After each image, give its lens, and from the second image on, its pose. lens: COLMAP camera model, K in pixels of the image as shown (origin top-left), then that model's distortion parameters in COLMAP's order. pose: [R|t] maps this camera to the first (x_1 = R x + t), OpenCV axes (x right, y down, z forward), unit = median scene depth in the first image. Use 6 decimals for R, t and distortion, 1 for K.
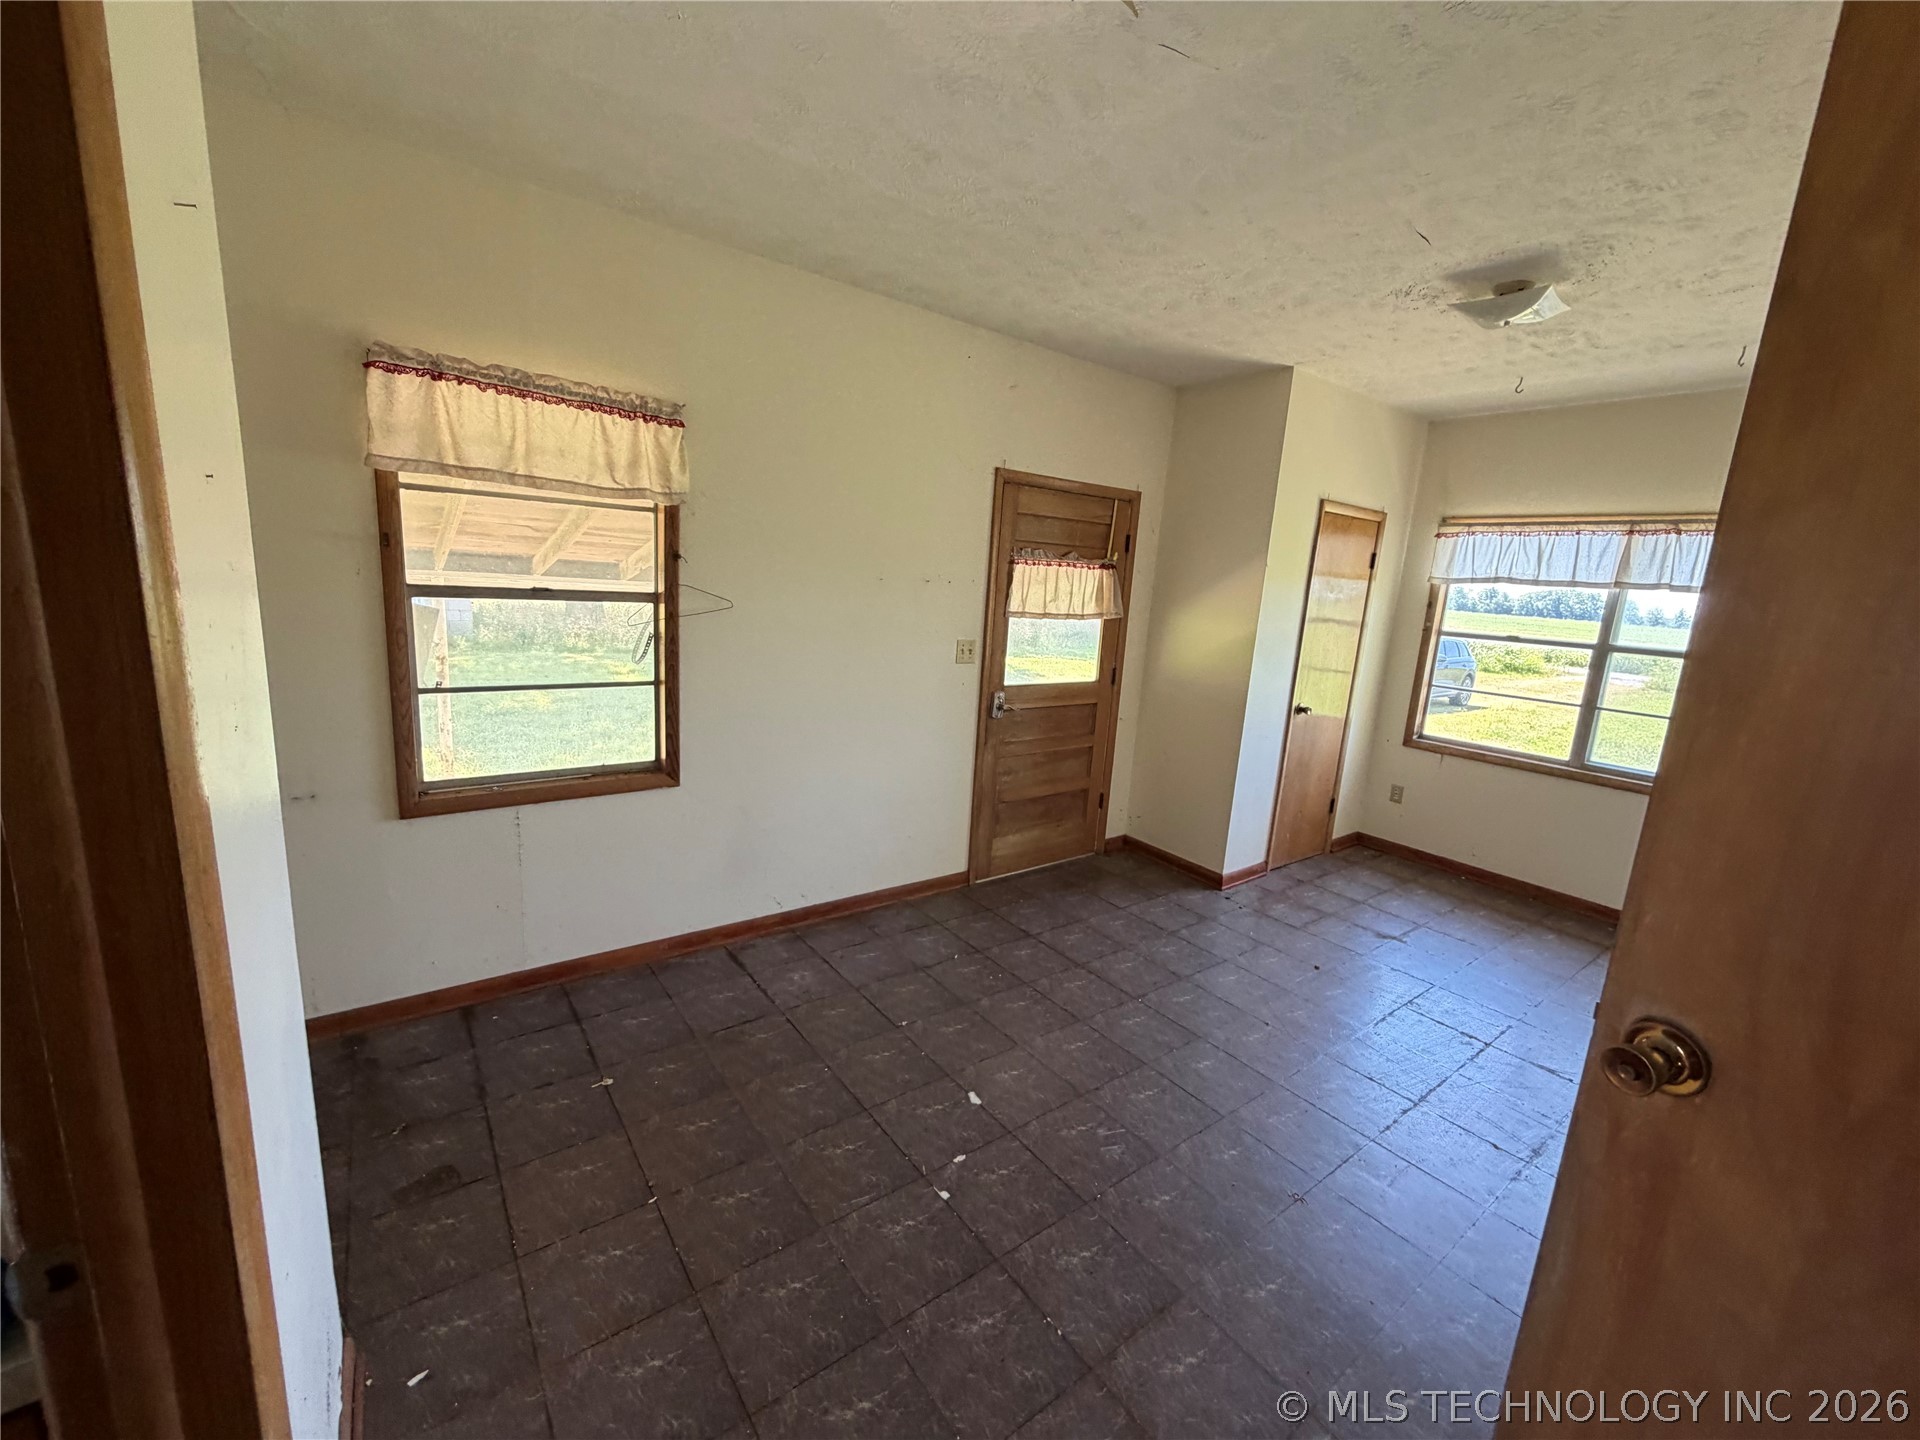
lens RADIAL K [[765.1, 0, 965.0], [0, 765.1, 727.8], [0, 0, 1]] dist [-0.012516, 0.000265]
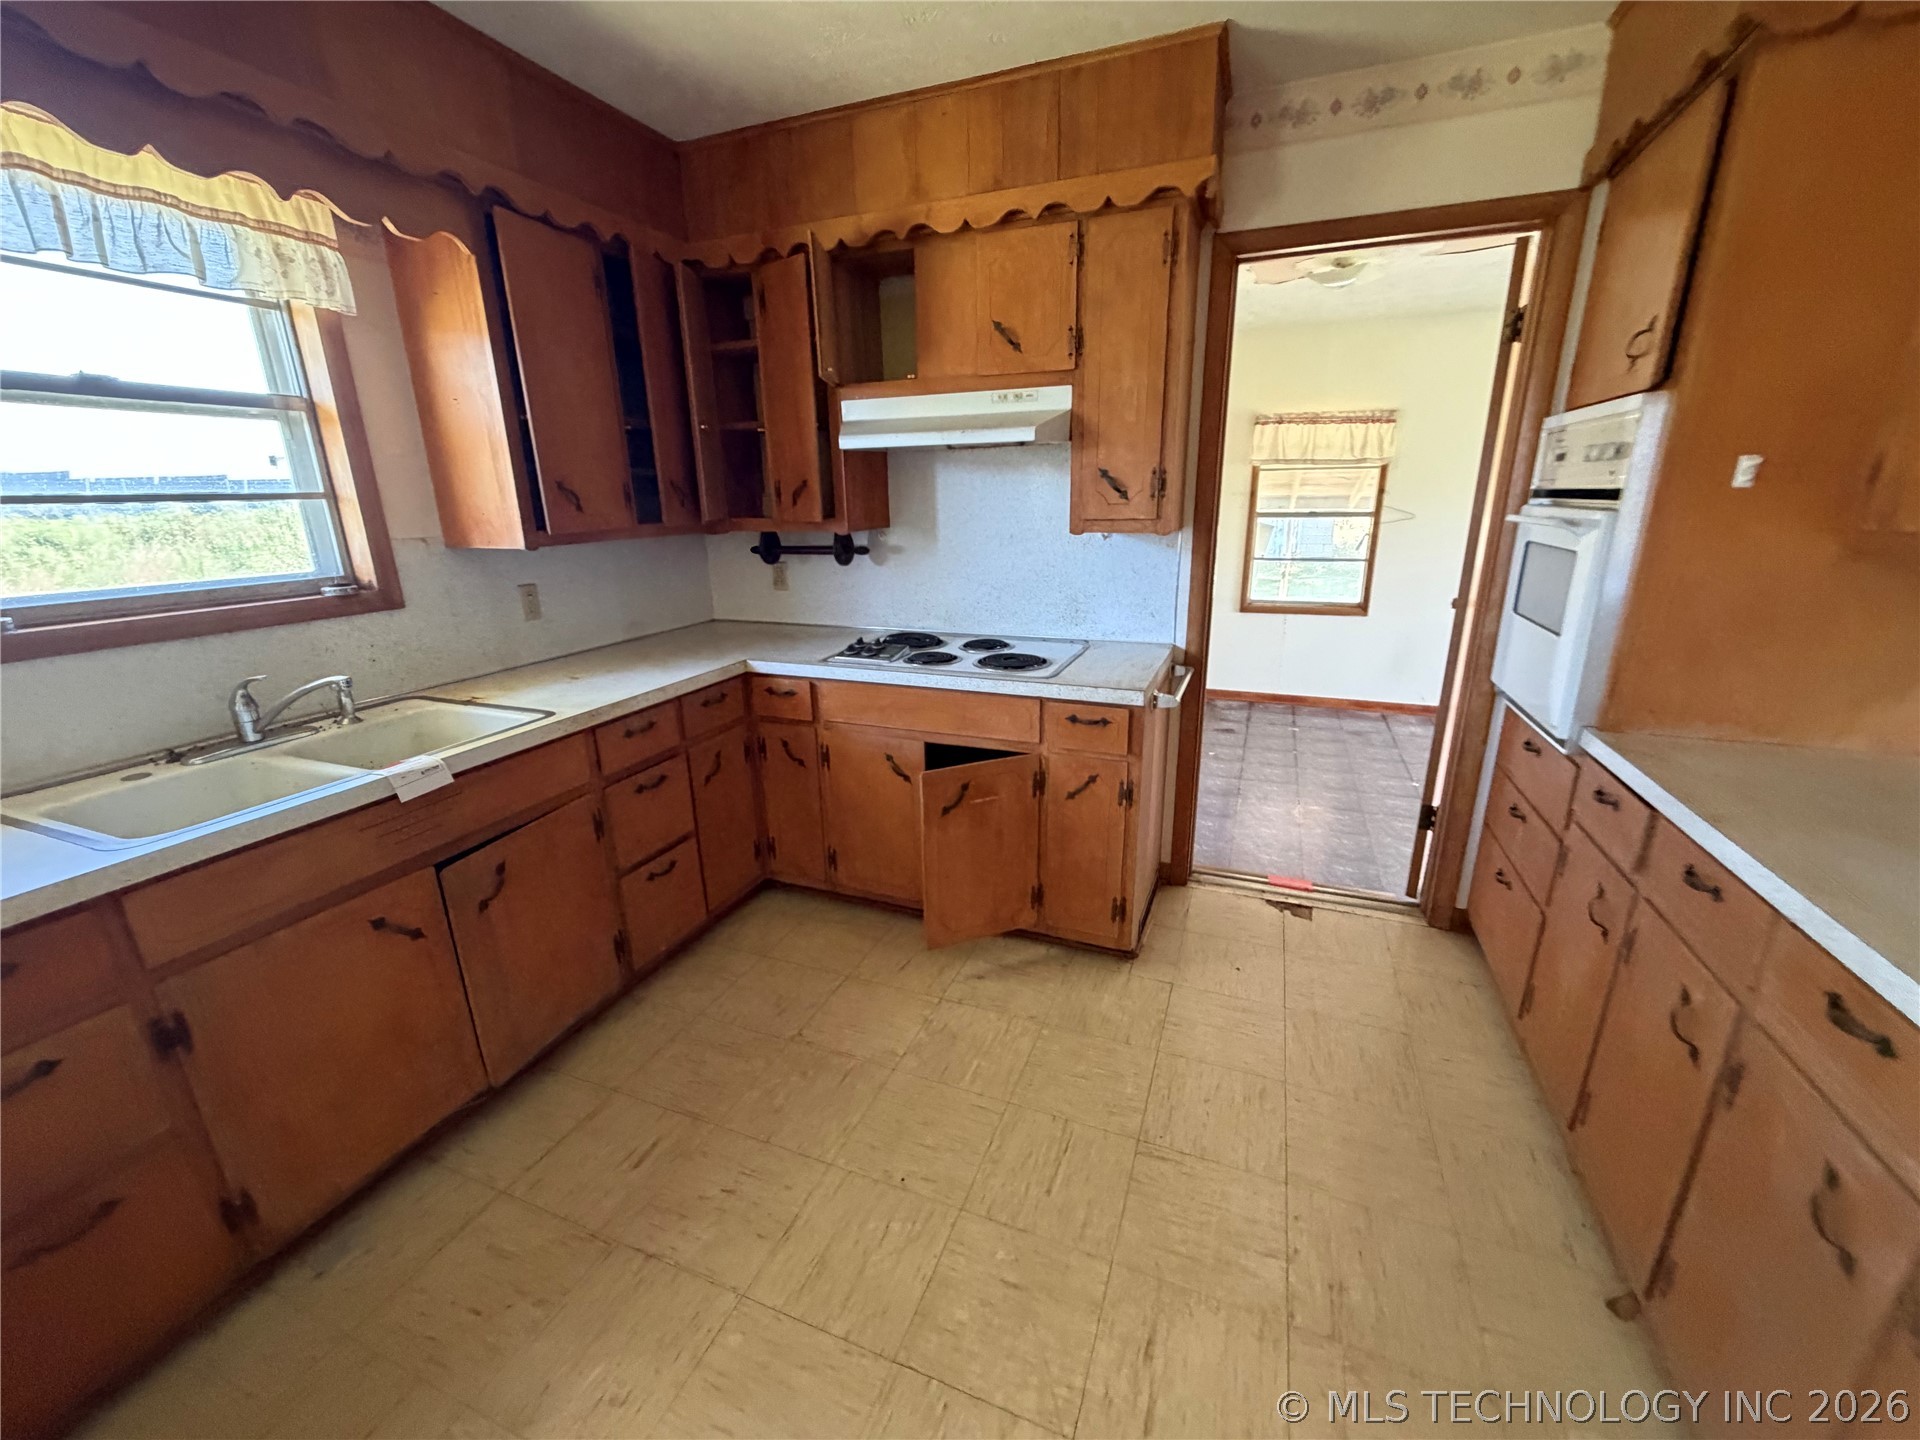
lens RADIAL K [[765.1, 0, 958.2], [0, 765.1, 728.9], [0, 0, 1]] dist [-0.012516, 0.000265]
pose [[0.527793, 0.172622, -0.831647, 0.809381], [-0.111586, 0.984736, 0.133582, 0.243293], [0.842011, 0.022297, 0.538999, -0.980677]]
